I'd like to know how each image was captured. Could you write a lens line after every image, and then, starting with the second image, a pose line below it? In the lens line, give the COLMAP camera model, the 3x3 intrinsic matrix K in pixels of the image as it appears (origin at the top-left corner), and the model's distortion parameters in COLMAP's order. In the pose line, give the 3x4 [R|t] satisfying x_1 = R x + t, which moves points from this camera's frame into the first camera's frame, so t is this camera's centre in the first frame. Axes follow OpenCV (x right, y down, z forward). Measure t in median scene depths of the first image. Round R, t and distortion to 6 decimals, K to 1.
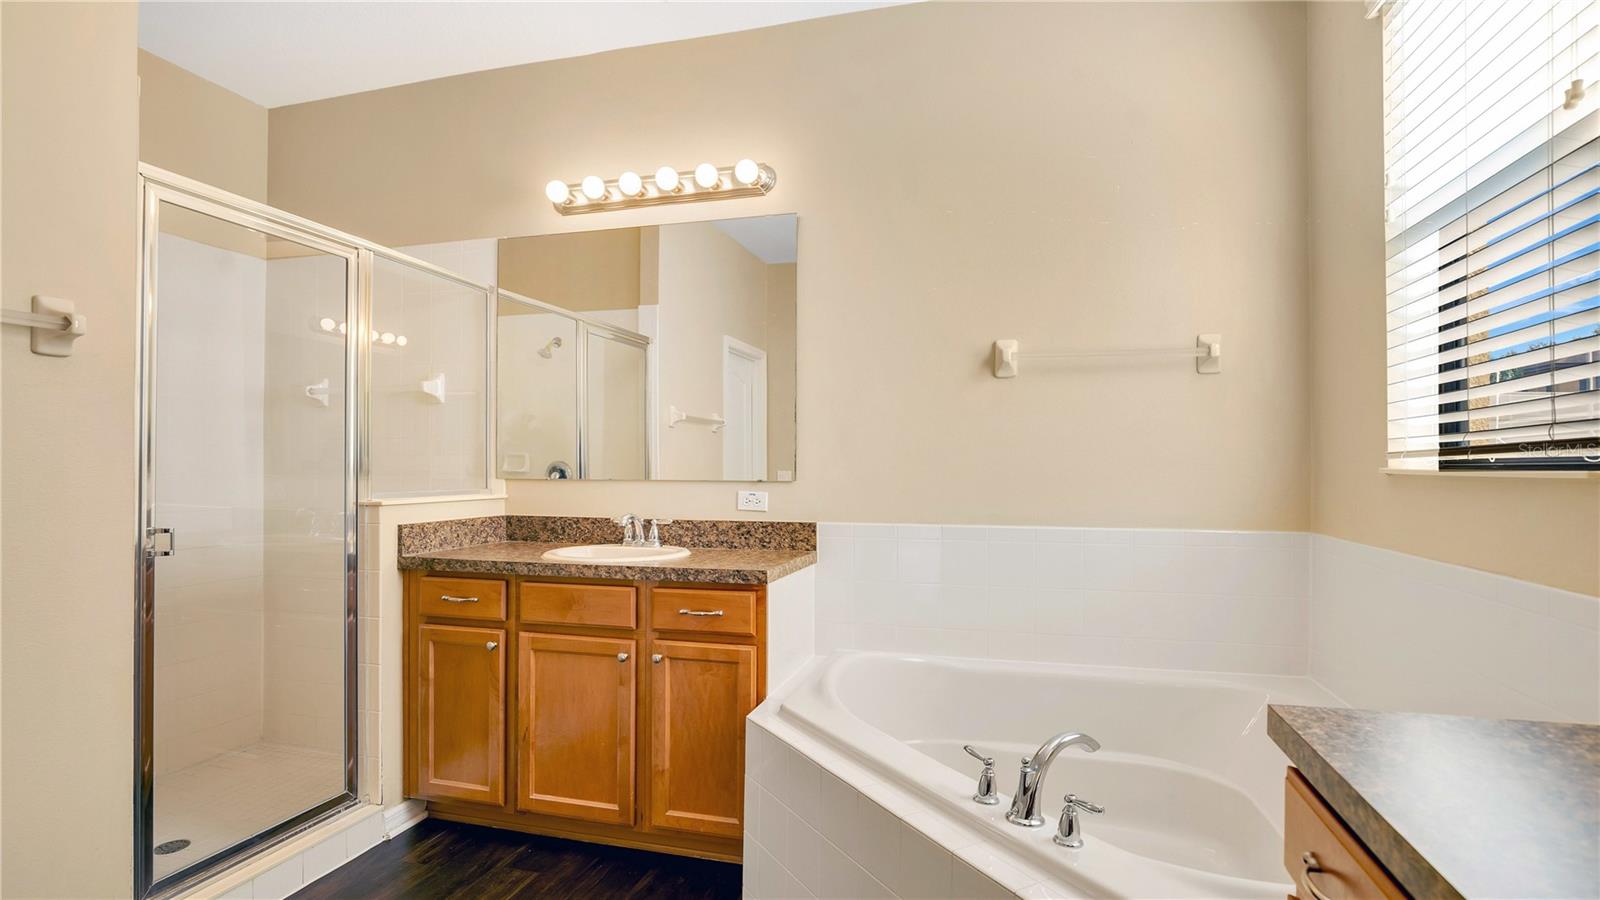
lens RADIAL K [[774.1, 0, 804.8], [0, 774.1, 453.0], [0, 0, 1]] dist [-0.010477, 0.000072]
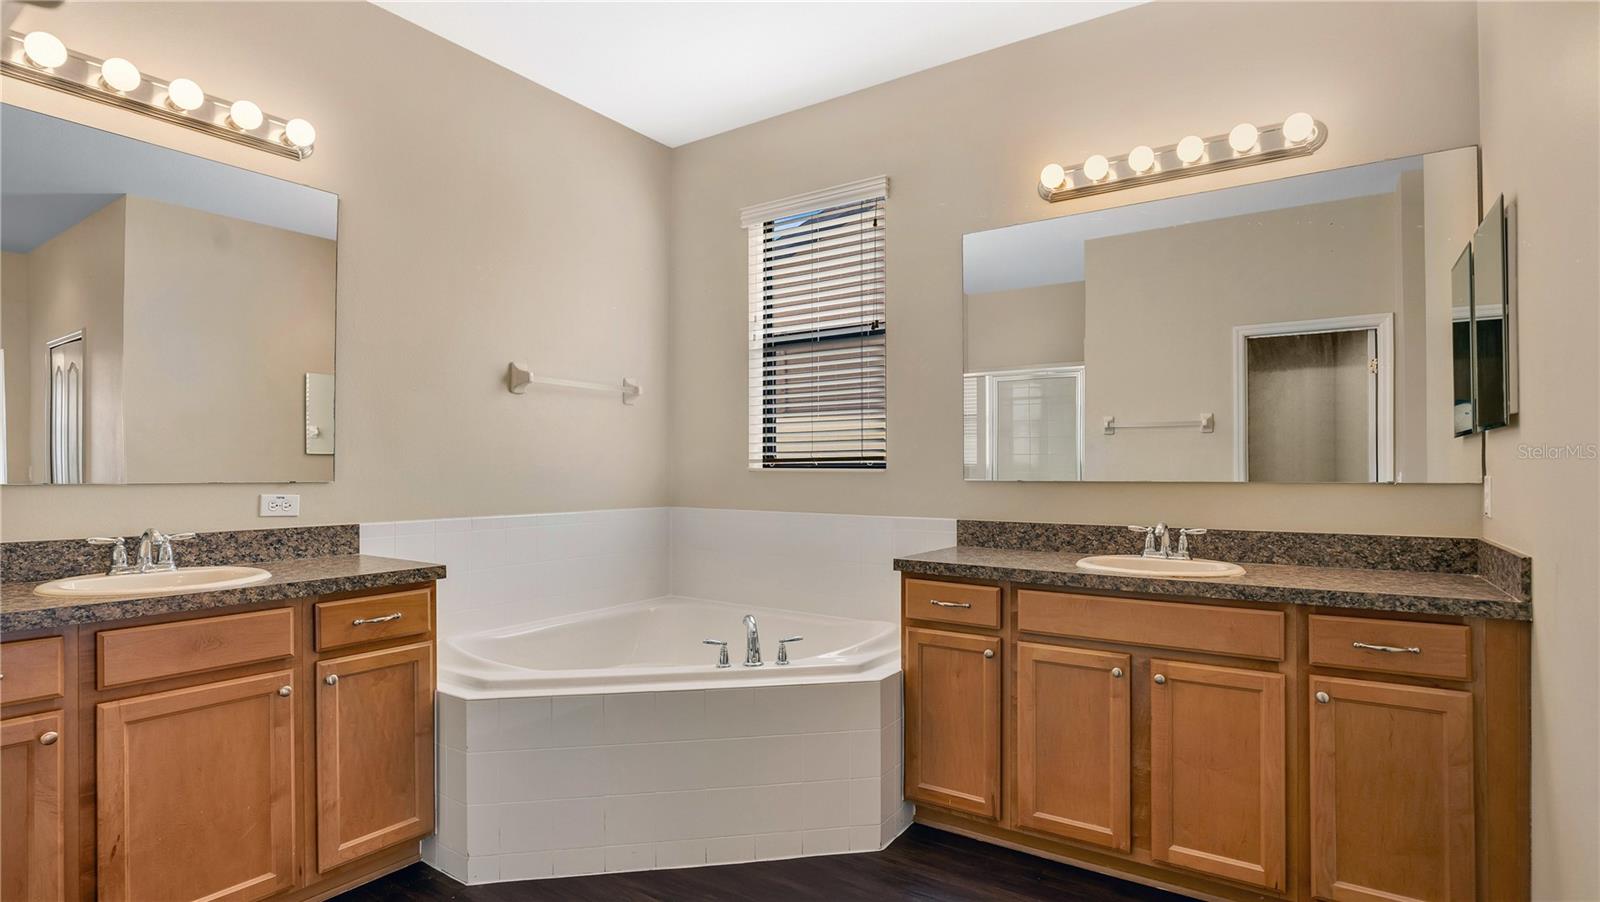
lens RADIAL K [[774.1, 0, 805.5], [0, 774.1, 456.5], [0, 0, 1]] dist [-0.010477, 0.000072]
pose [[0.327860, 0.015173, 0.944605, -0.813911], [-0.018311, 0.999785, -0.009704, 0.005718], [-0.944549, -0.014115, 0.328067, 0.186090]]
